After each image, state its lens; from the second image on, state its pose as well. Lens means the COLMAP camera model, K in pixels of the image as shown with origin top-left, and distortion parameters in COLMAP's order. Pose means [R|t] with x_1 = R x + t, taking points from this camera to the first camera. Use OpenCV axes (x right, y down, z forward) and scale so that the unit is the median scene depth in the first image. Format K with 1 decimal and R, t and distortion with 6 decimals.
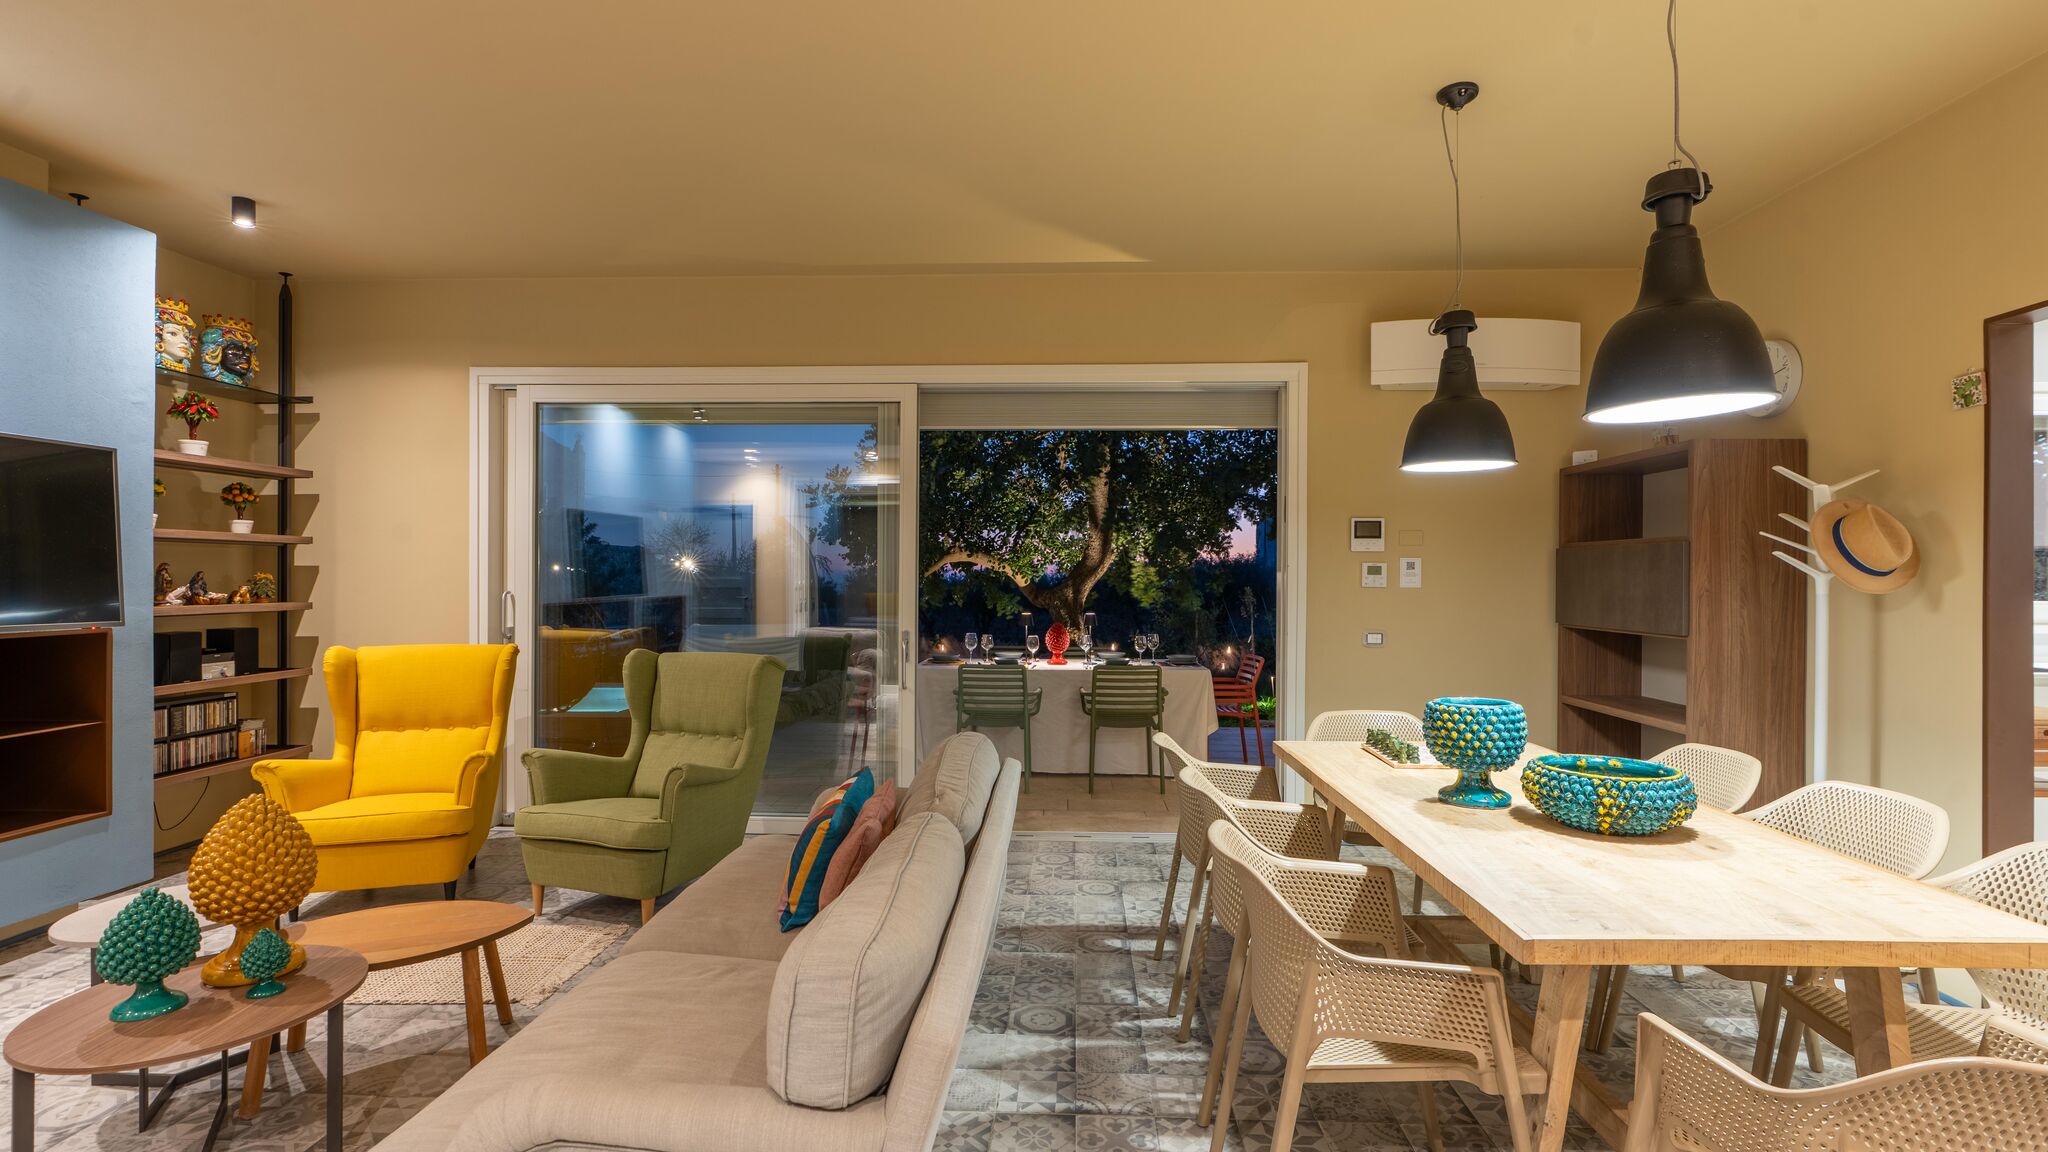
lens RADIAL K [[930.0, 0, 1030.9], [0, 930.0, 573.0], [0, 0, 1]] dist [-0.001522, 0.000556]
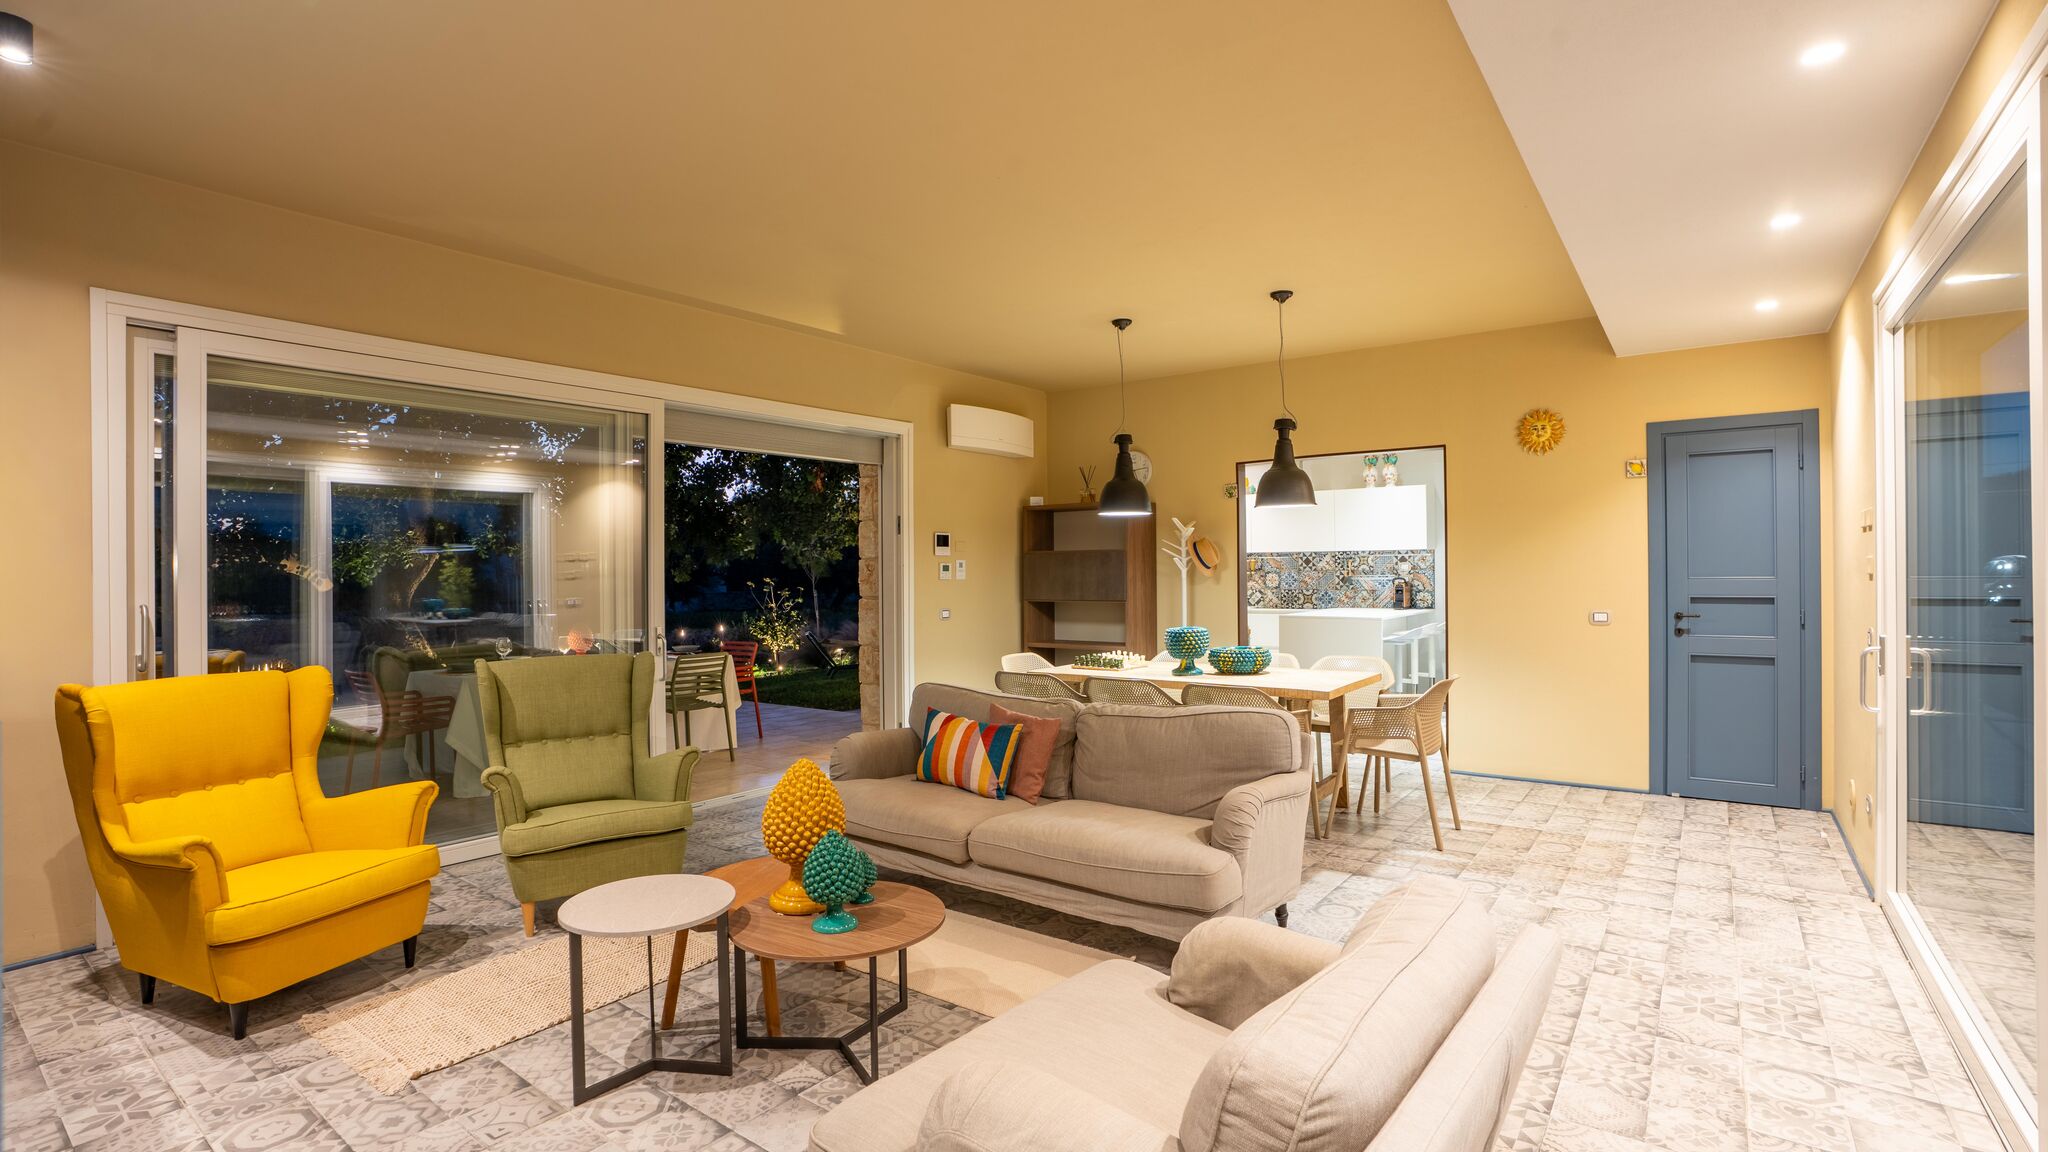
lens RADIAL K [[935.4, 0, 1042.3], [0, 935.4, 579.3], [0, 0, 1]] dist [-0.031870, 0.000140]
pose [[0.566374, -0.016449, 0.823984, -0.864856], [0.011381, 0.999862, 0.012138, -0.001787], [-0.824070, 0.002503, 0.566483, 0.023766]]
